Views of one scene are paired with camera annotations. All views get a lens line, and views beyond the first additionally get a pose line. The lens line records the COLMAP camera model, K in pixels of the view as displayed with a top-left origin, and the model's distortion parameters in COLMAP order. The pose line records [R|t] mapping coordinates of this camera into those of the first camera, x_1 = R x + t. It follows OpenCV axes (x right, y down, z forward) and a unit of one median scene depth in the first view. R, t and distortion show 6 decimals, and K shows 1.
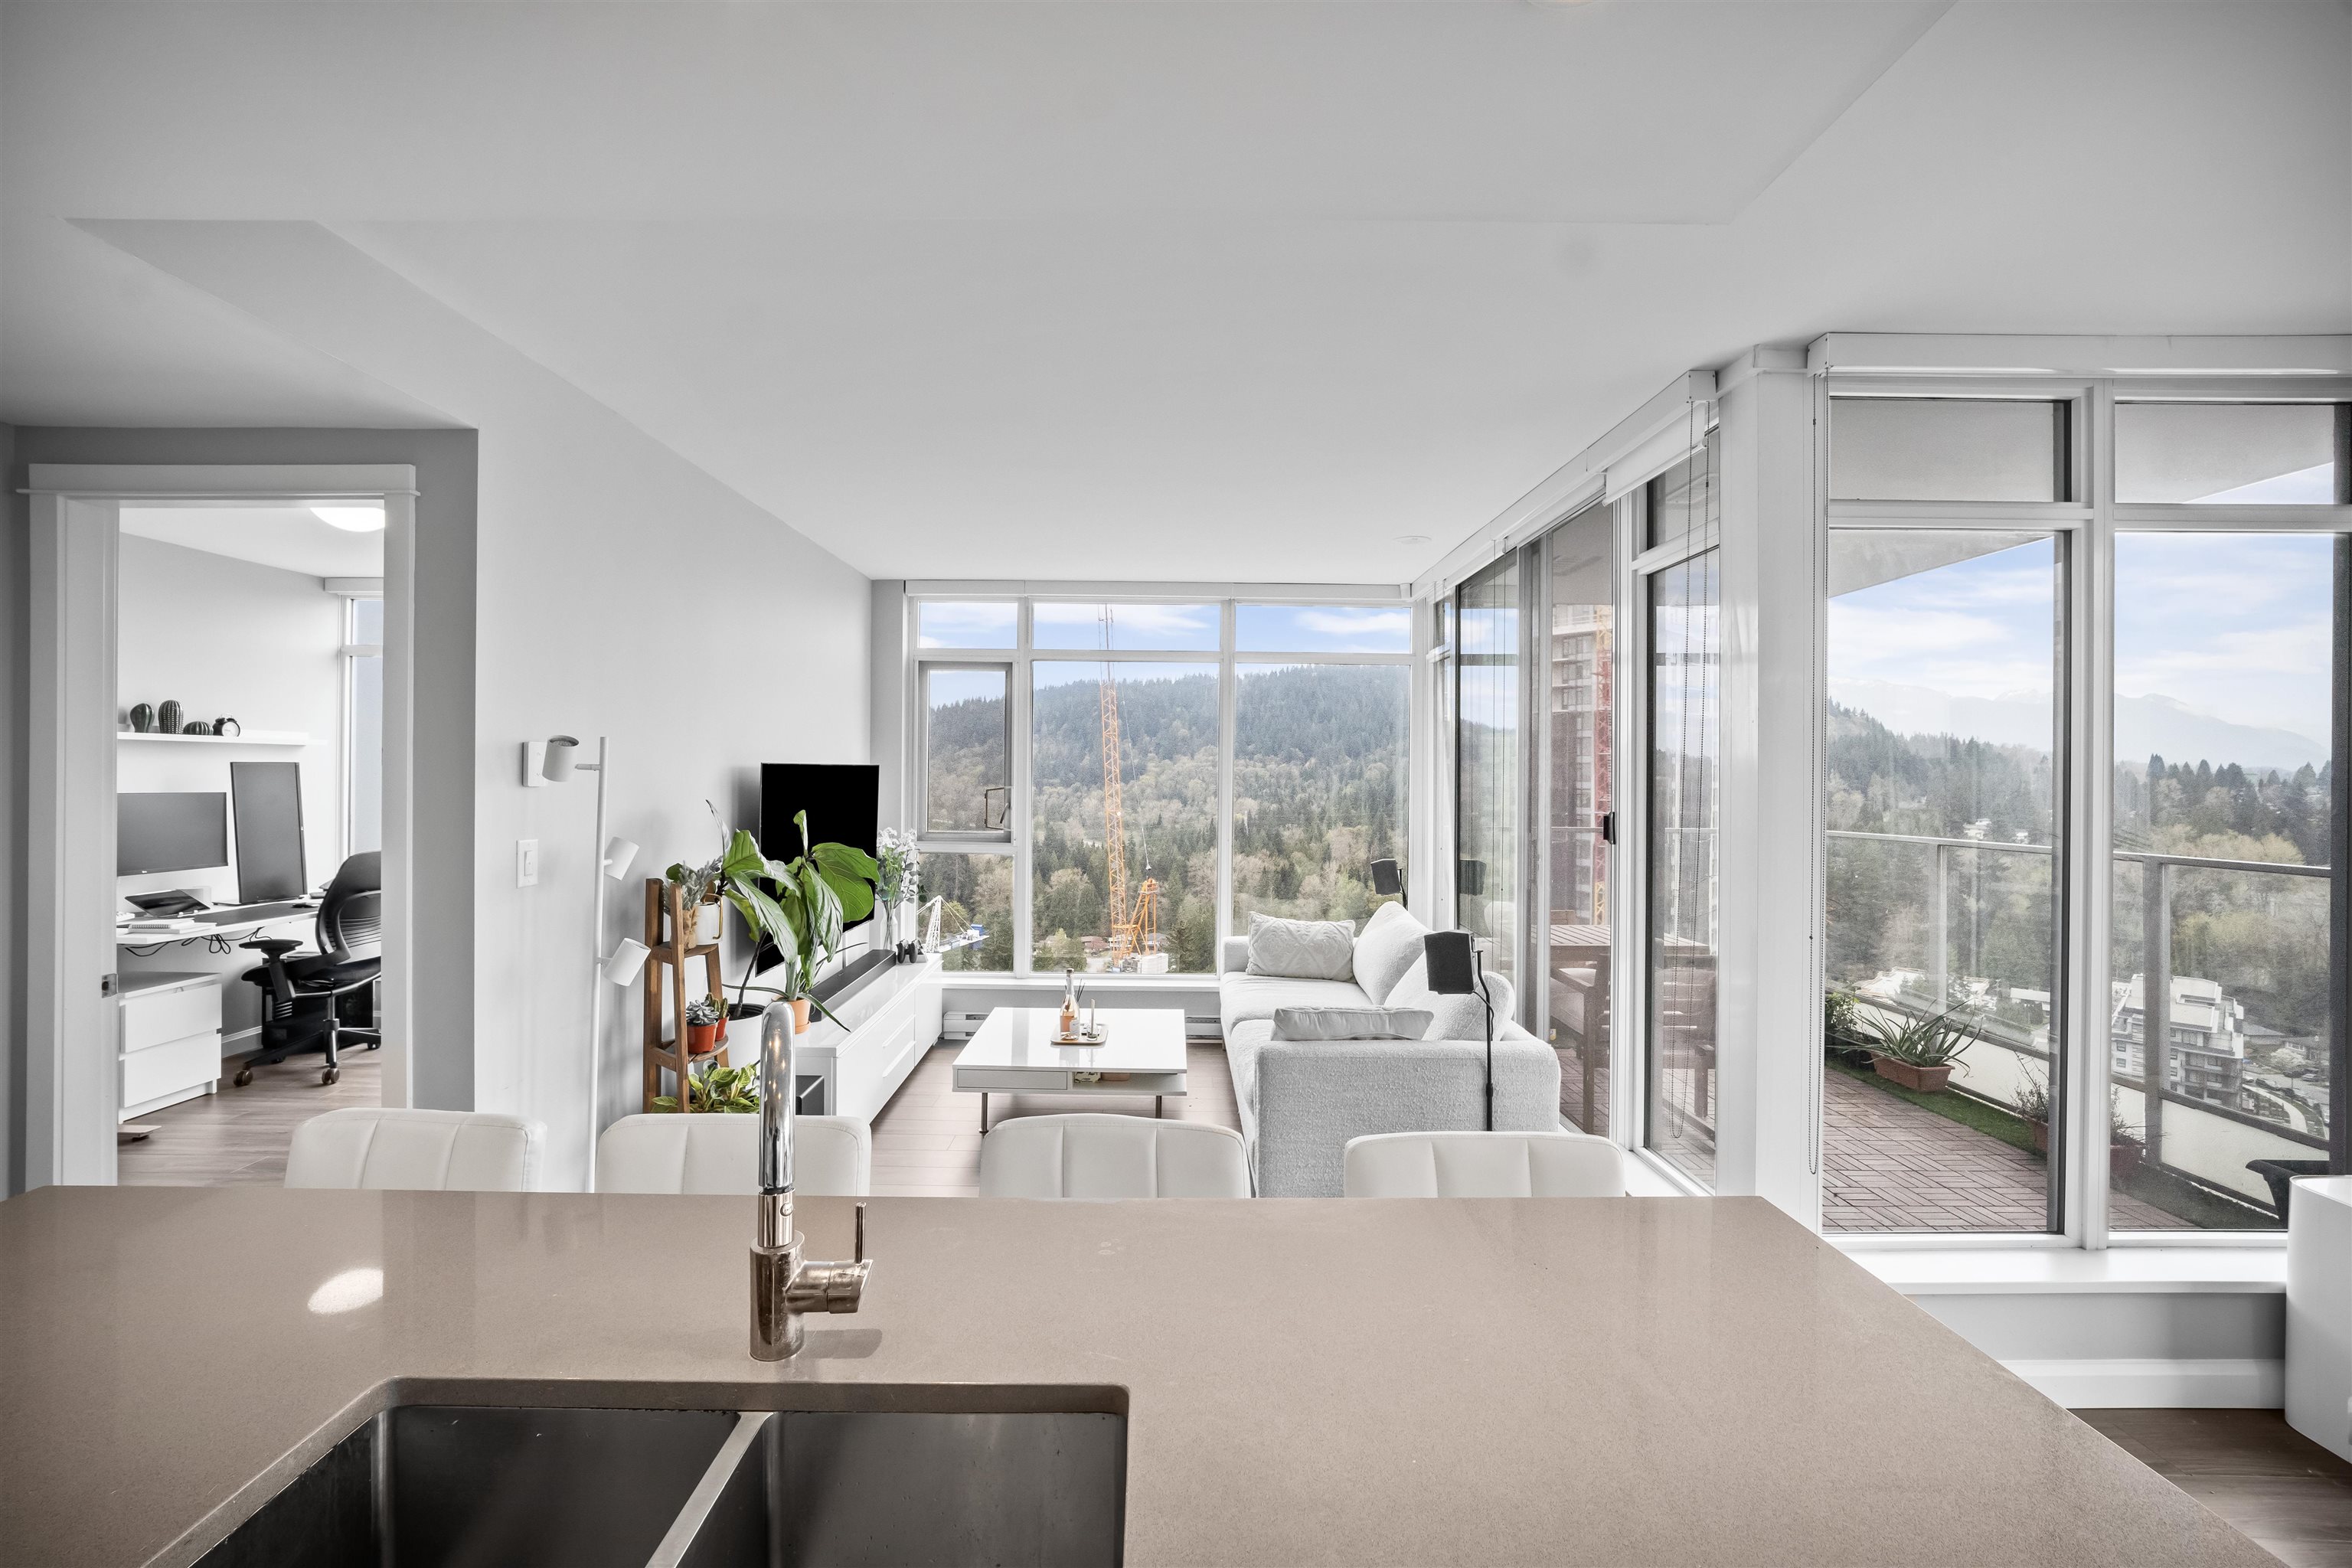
lens RADIAL K [[965.0, 0, 1167.6], [0, 965.0, 782.8], [0, 0, 1]] dist [-0.024031, 0.005100]
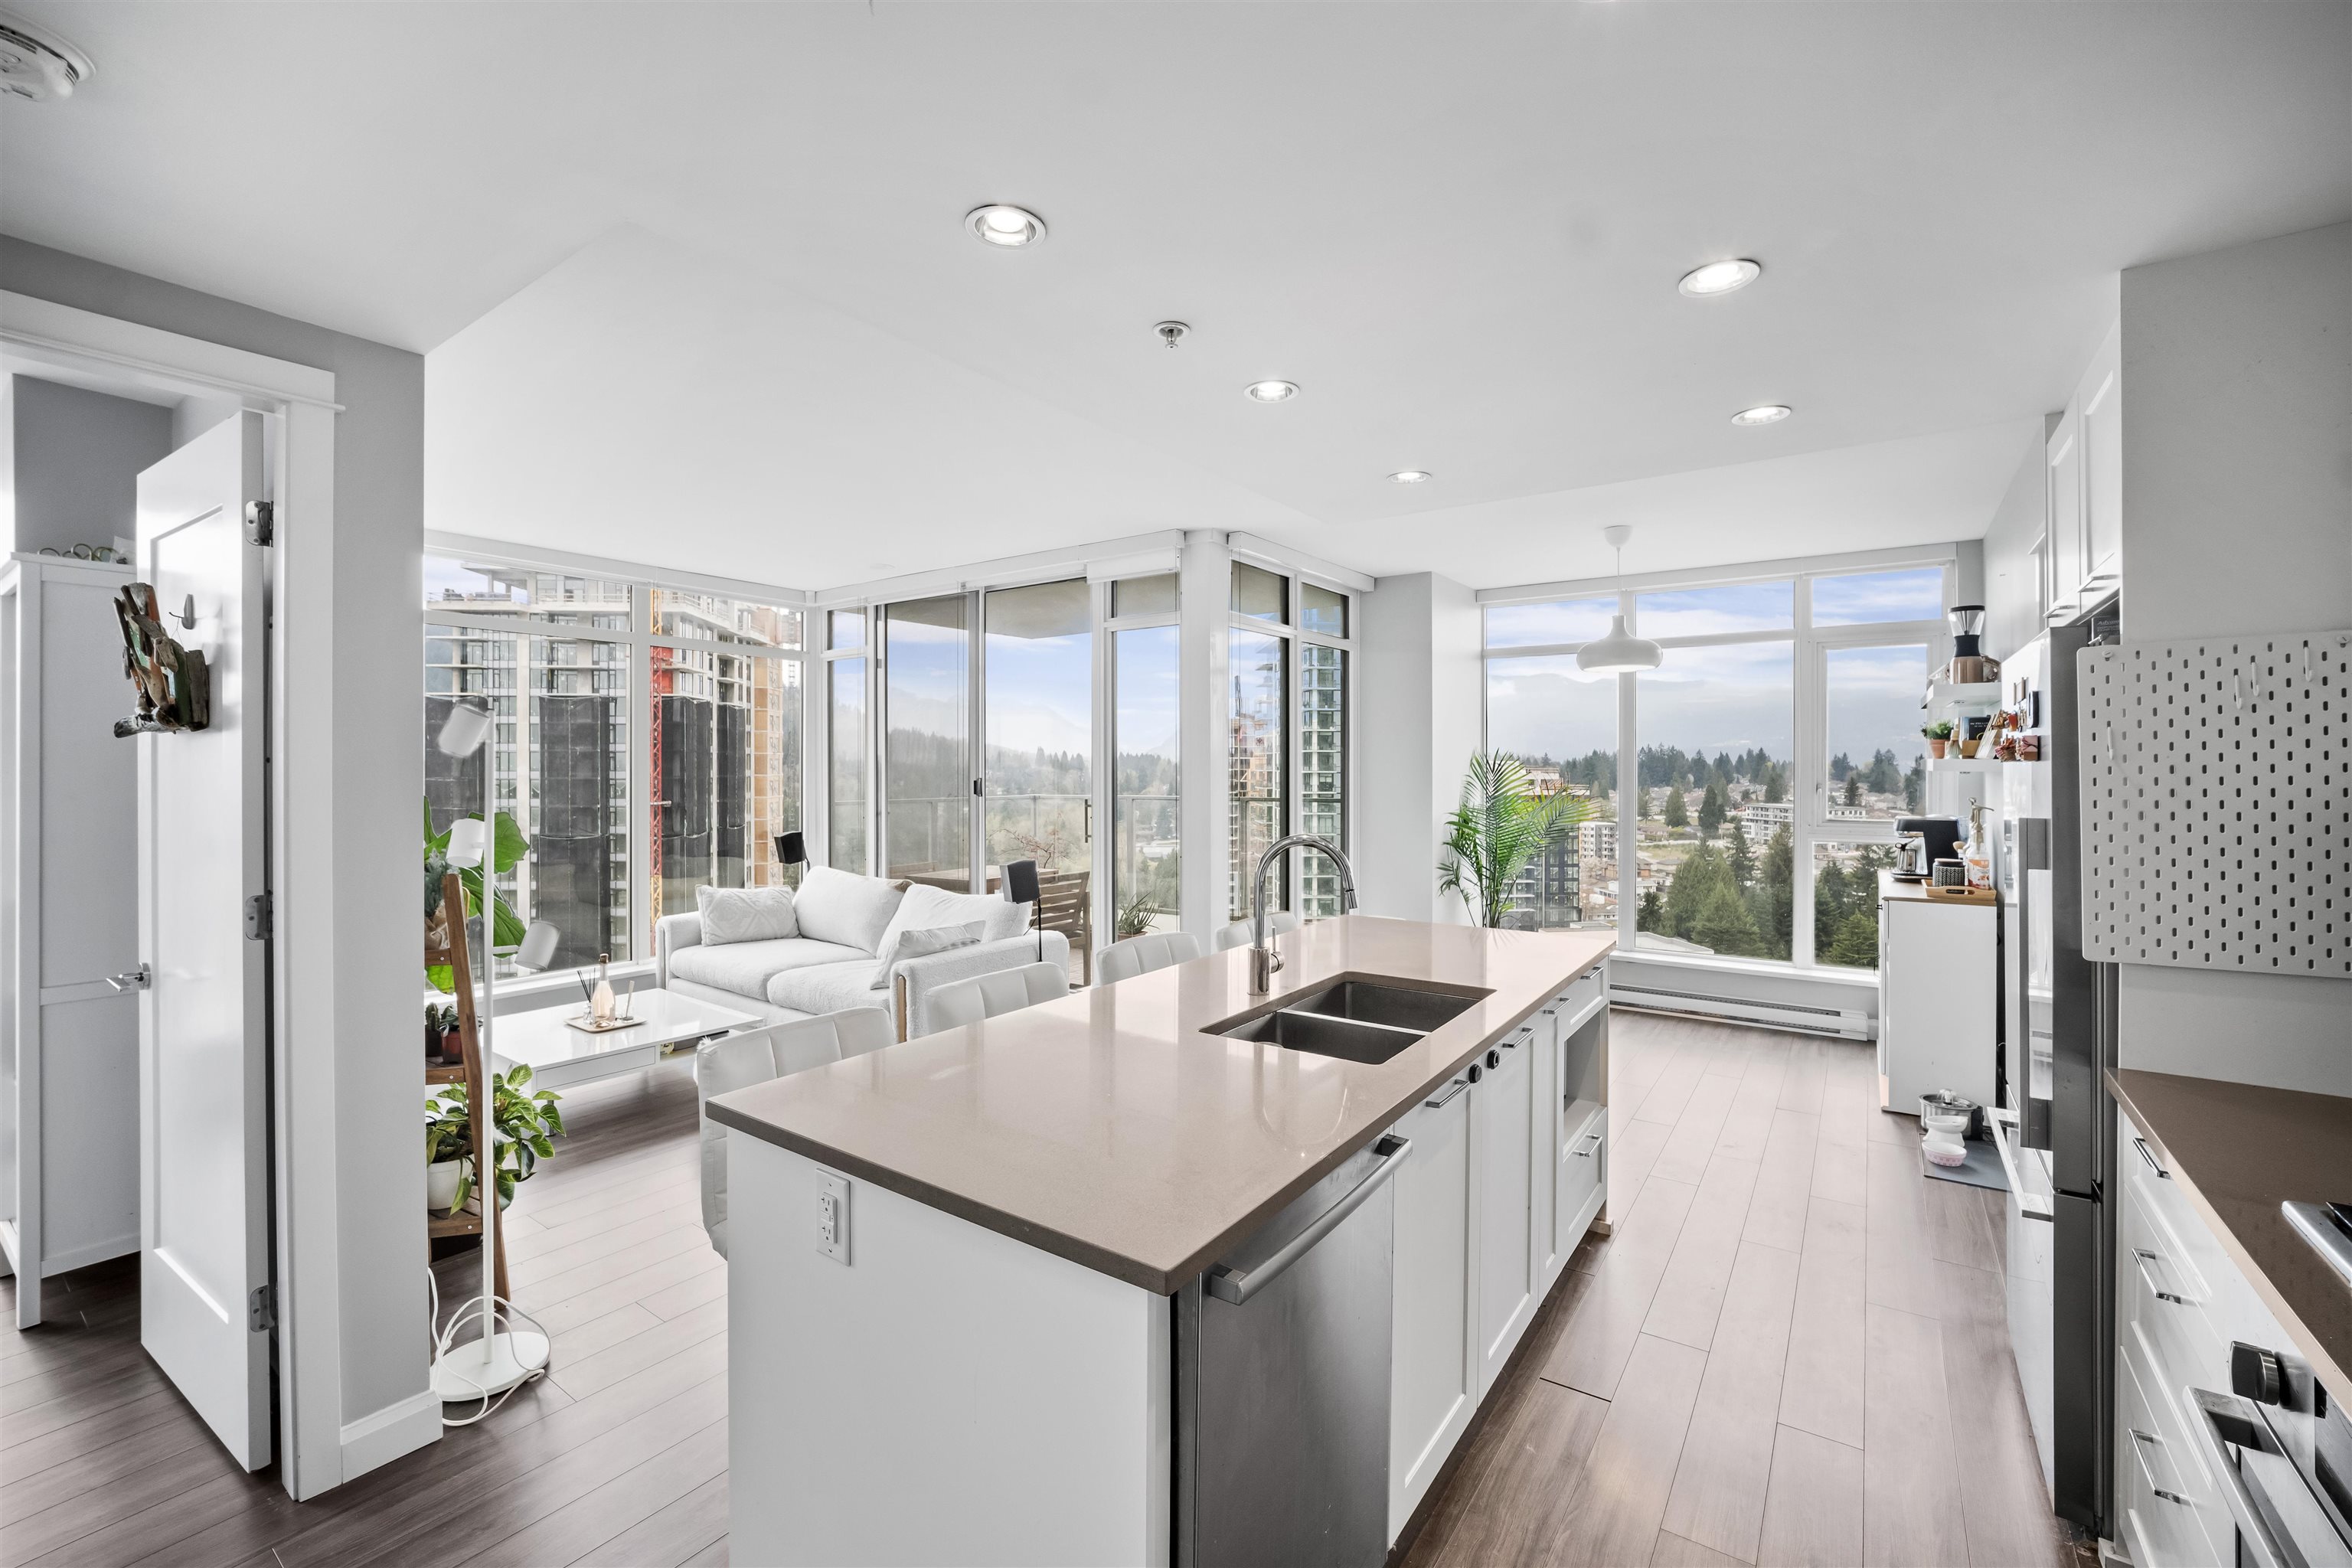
lens RADIAL K [[965.0, 0, 1176.7], [0, 965.0, 766.3], [0, 0, 1]] dist [-0.024031, 0.005100]
pose [[0.584989, -0.008050, 0.811001, -0.727810], [0.012754, 0.999918, 0.000726, 0.012995], [-0.810941, 0.009919, 0.585044, -0.052147]]
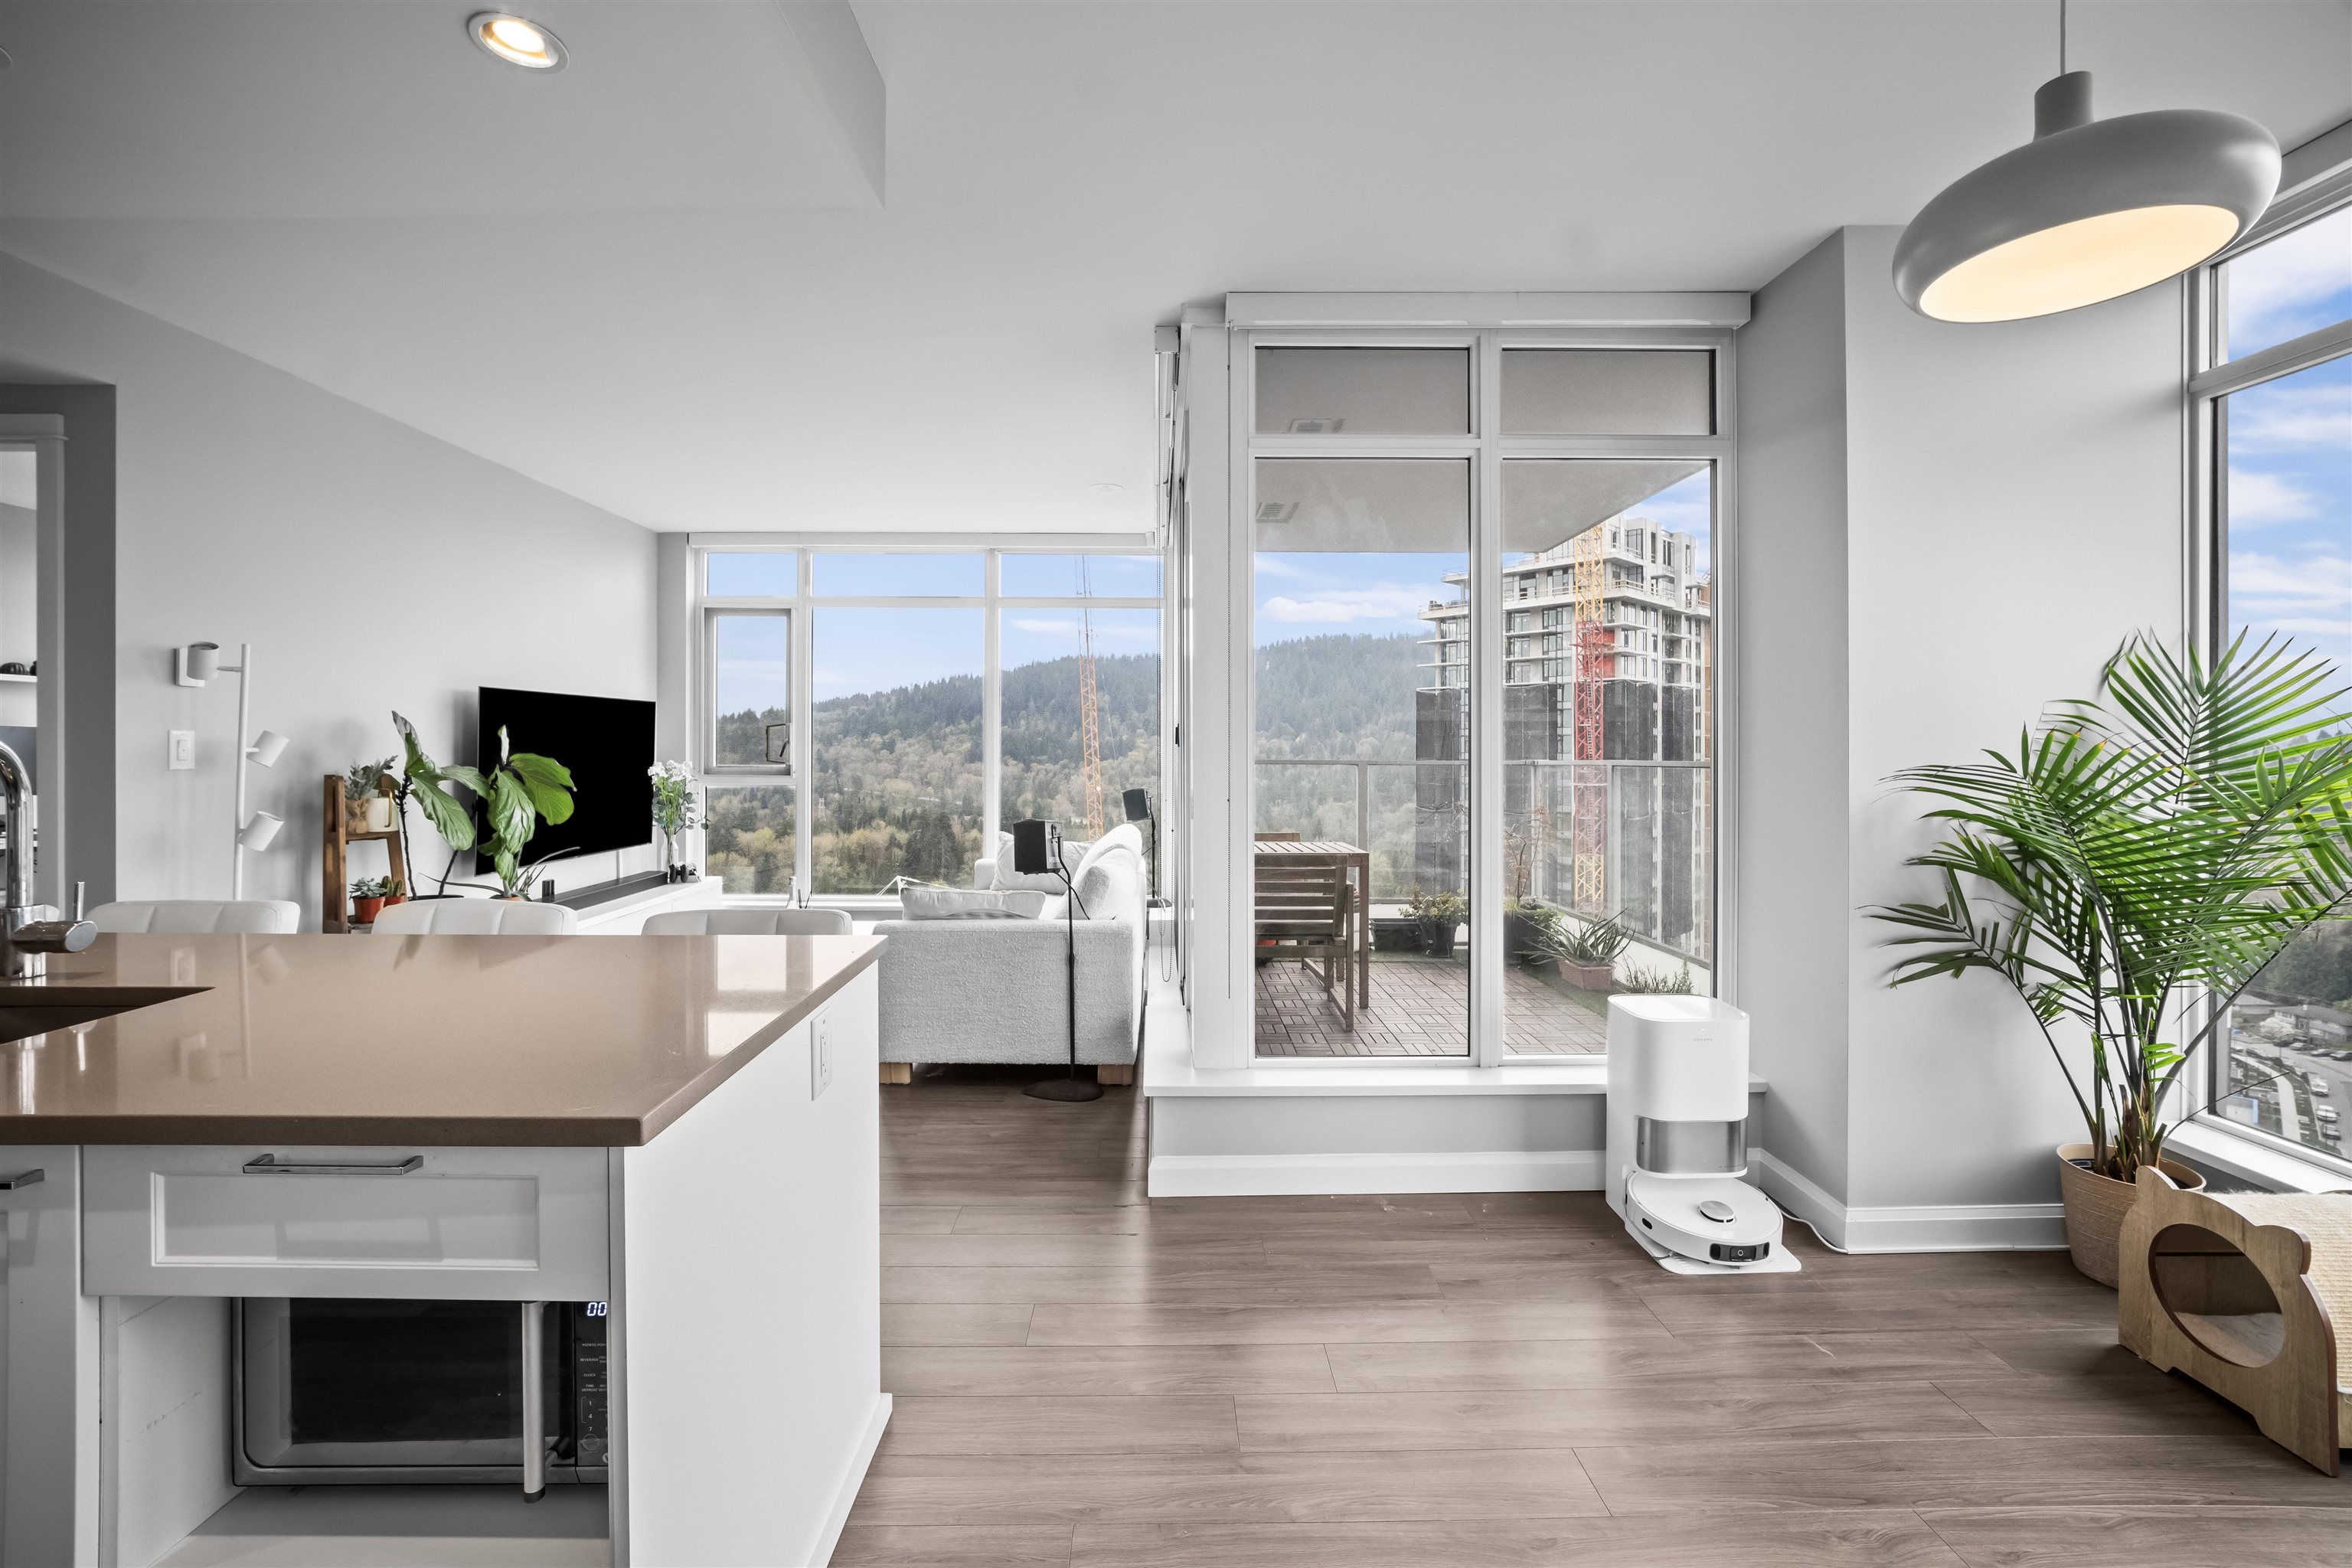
lens RADIAL K [[965.0, 0, 1159.9], [0, 965.0, 755.8], [0, 0, 1]] dist [-0.024031, 0.005100]
pose [[0.999964, -0.006091, 0.005970, 0.418412], [0.006108, 0.999977, -0.002903, 0.078459], [-0.005952, 0.002940, 0.999978, -0.143425]]
